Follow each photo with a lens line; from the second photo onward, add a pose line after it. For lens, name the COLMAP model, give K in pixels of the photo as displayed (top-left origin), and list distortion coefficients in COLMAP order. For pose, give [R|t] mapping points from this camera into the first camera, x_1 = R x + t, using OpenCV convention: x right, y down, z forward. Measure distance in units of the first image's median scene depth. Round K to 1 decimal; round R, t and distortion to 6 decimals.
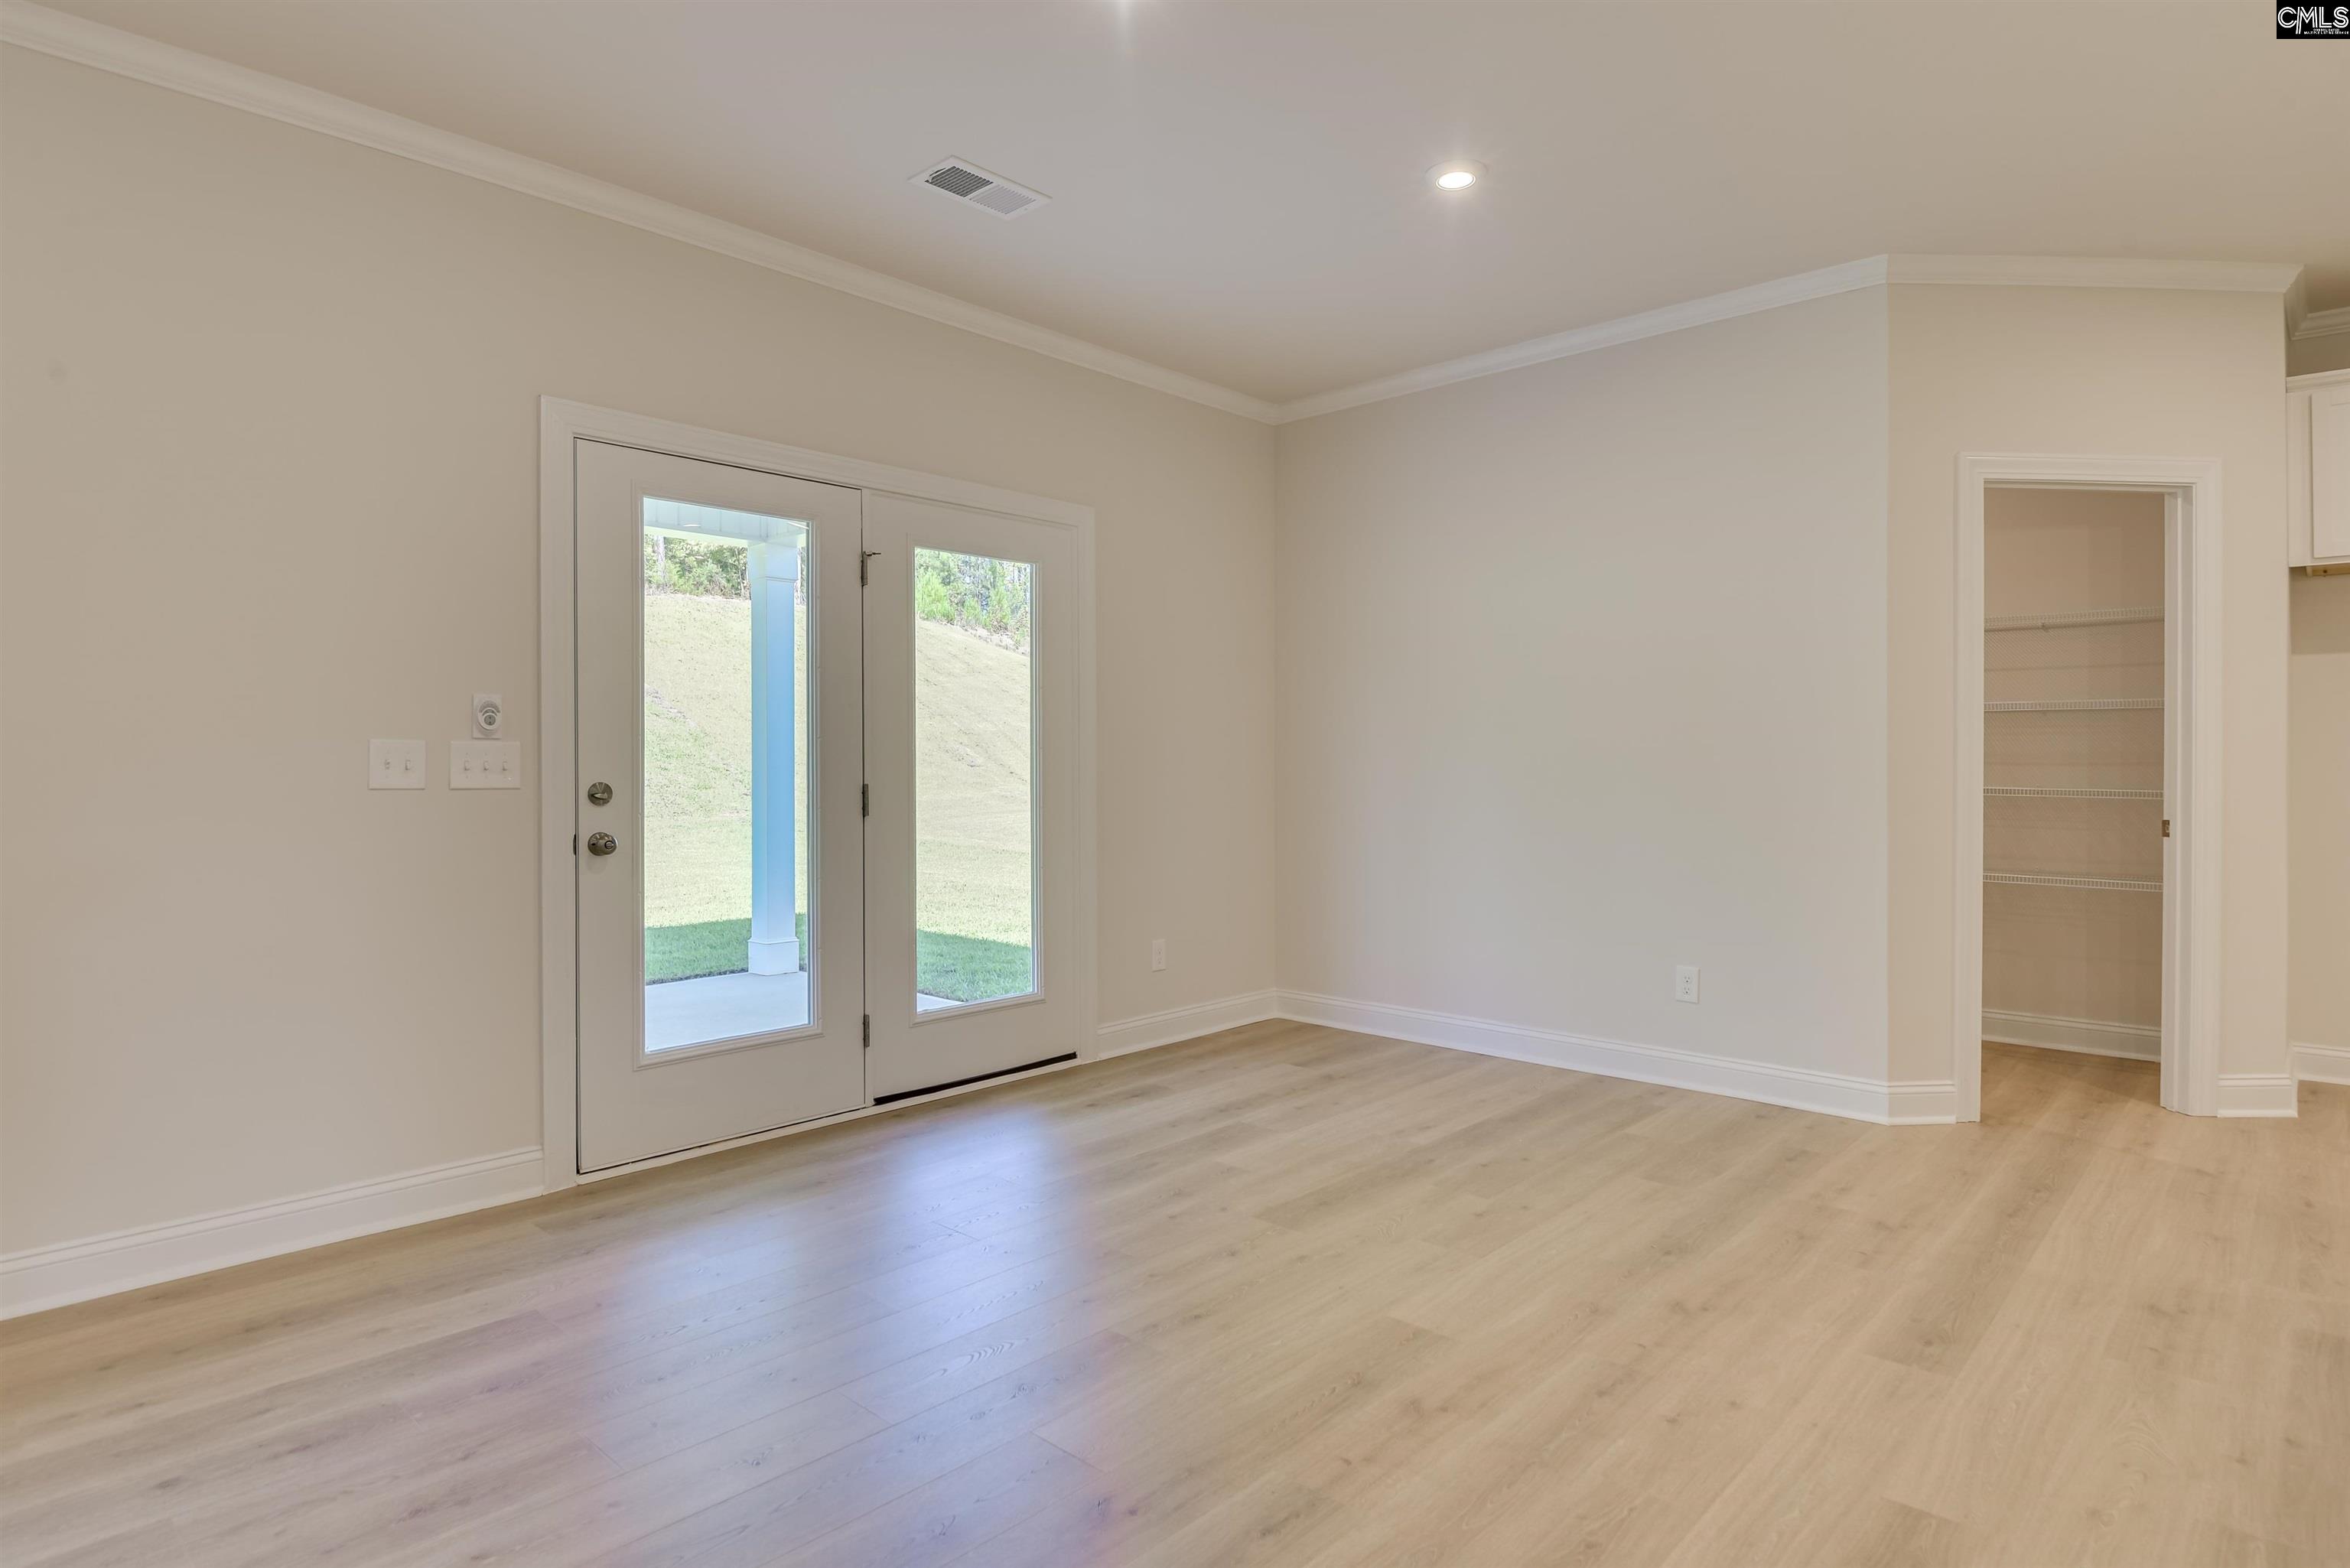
lens RADIAL K [[1243.8, 0, 1194.2], [0, 1243.8, 777.3], [0, 0, 1]] dist [0.004329, -0.008800]
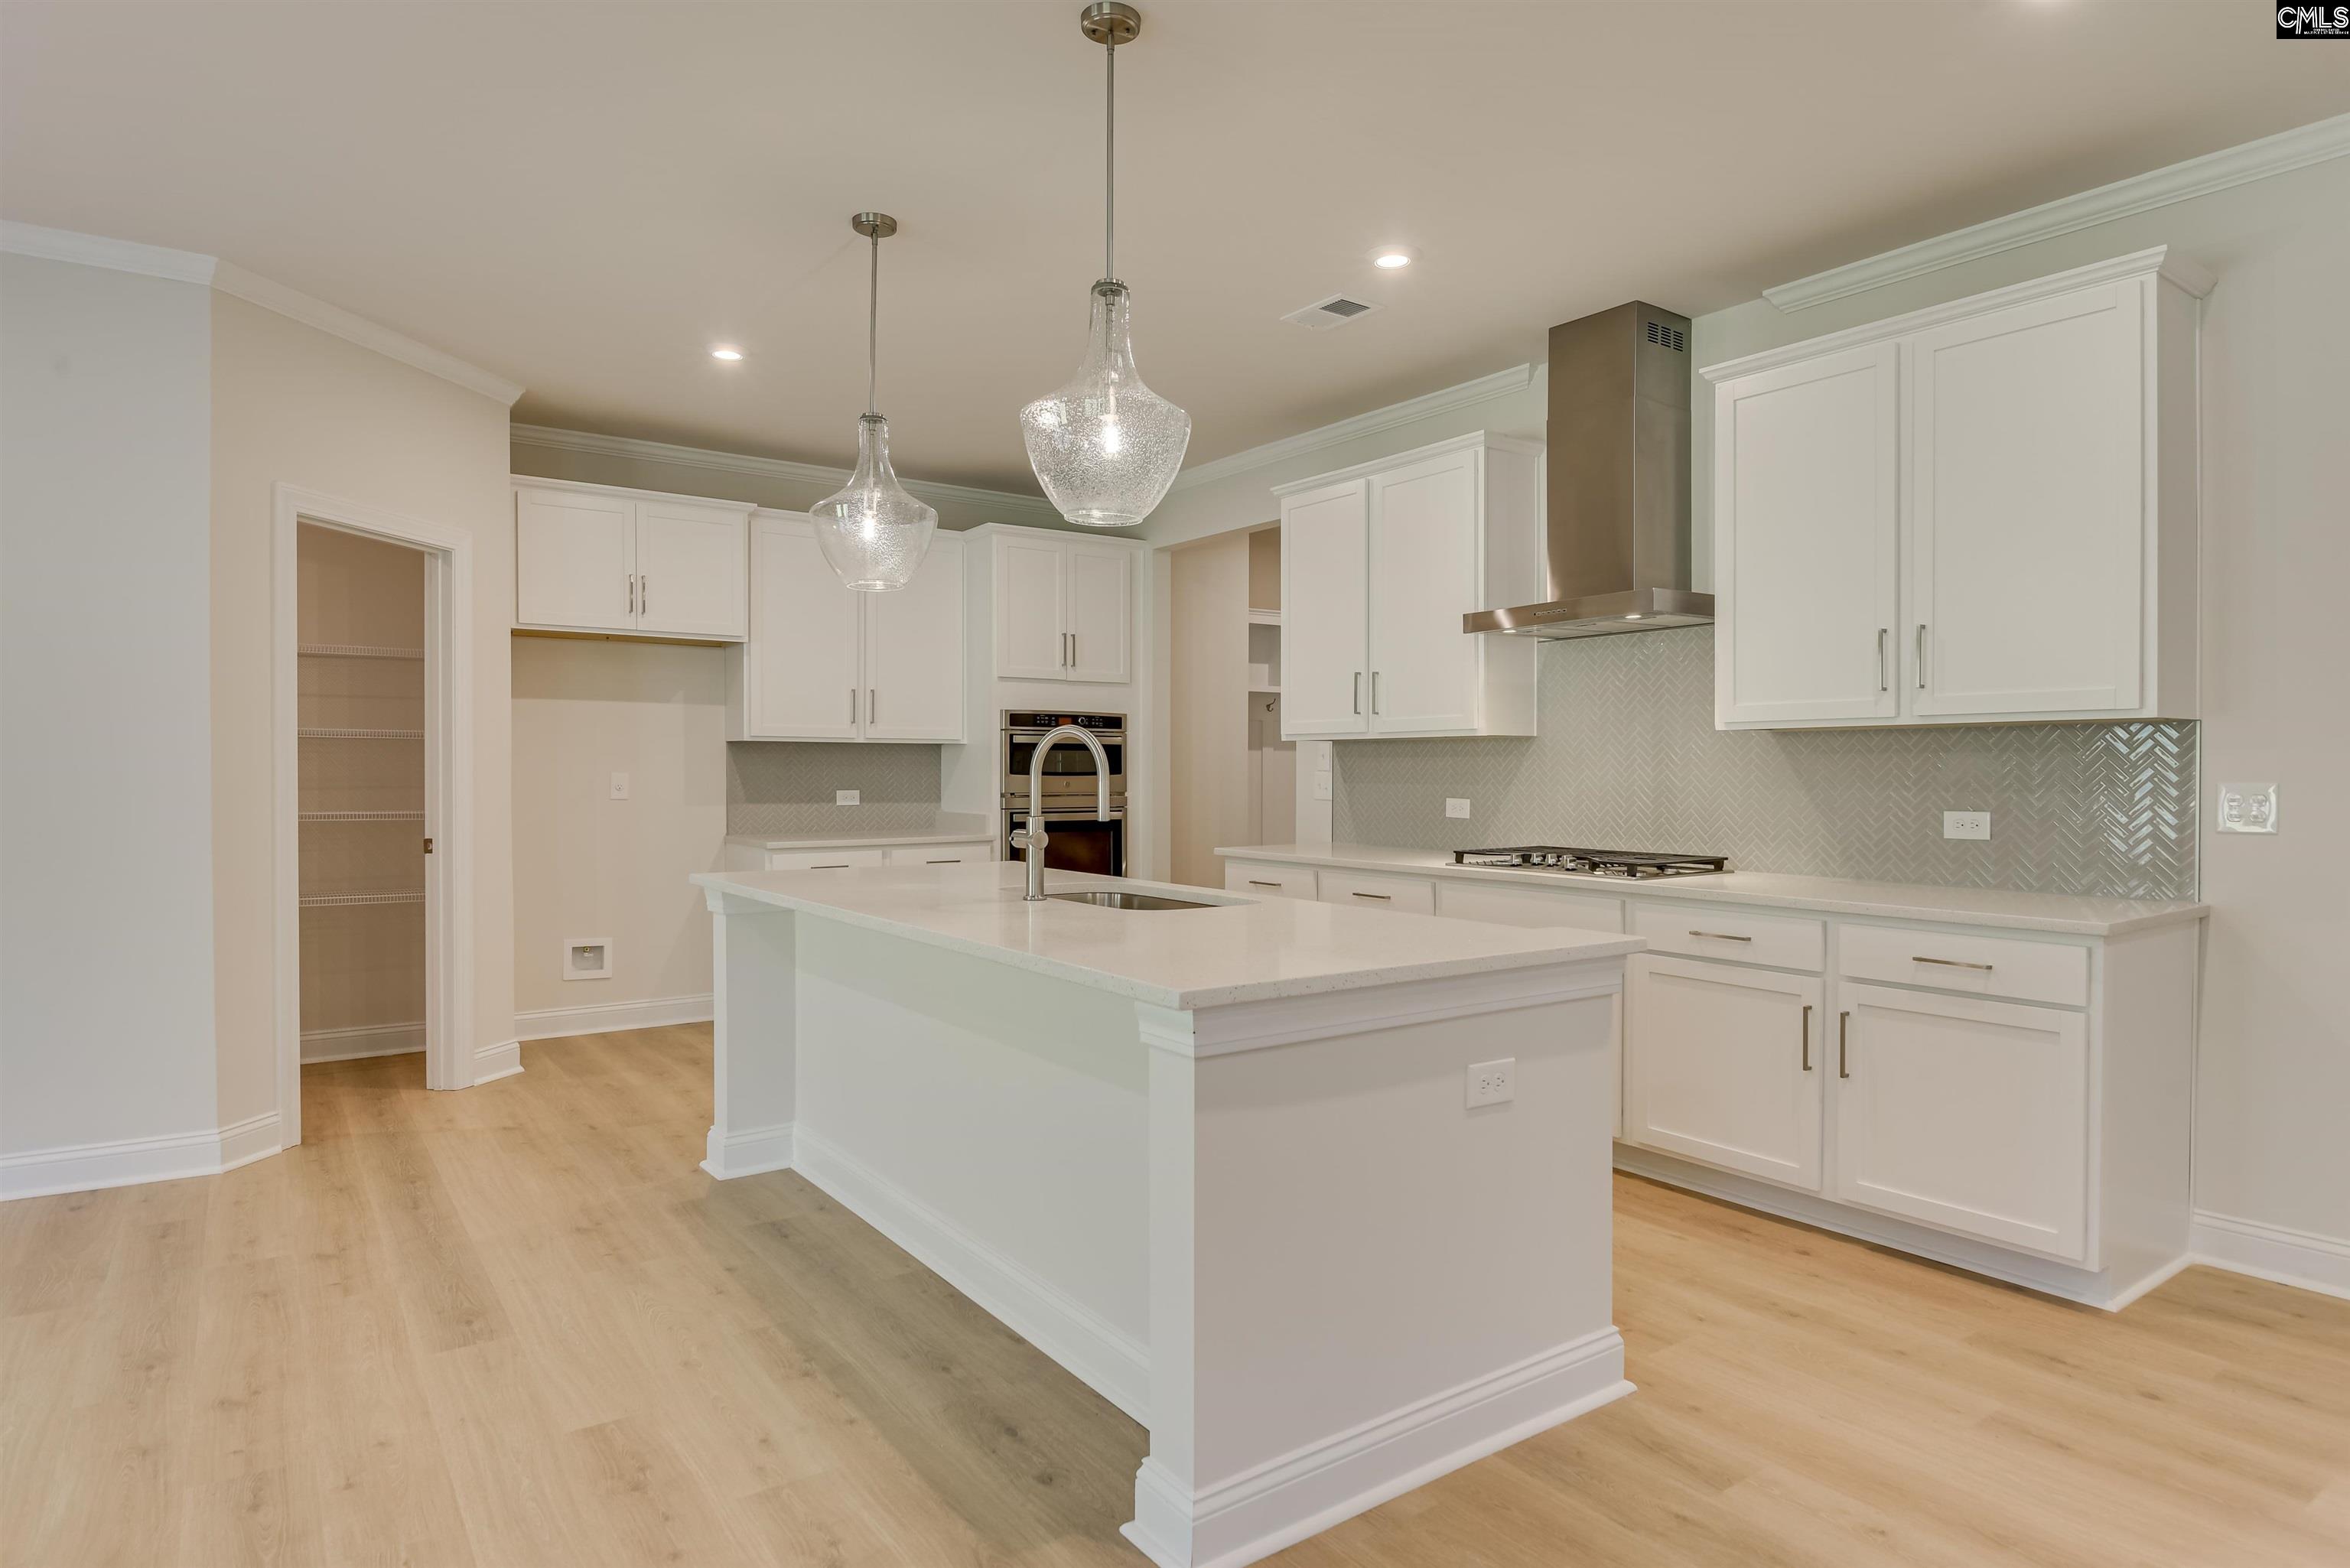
lens RADIAL K [[1308.5, 0, 1172.4], [0, 1308.5, 777.7], [0, 0, 1]] dist [-0.022797, -0.002872]
pose [[0.204969, -0.004753, 0.978757, -0.258503], [0.009923, 0.999947, 0.002777, -0.018406], [-0.978718, 0.009143, 0.205005, 0.088844]]
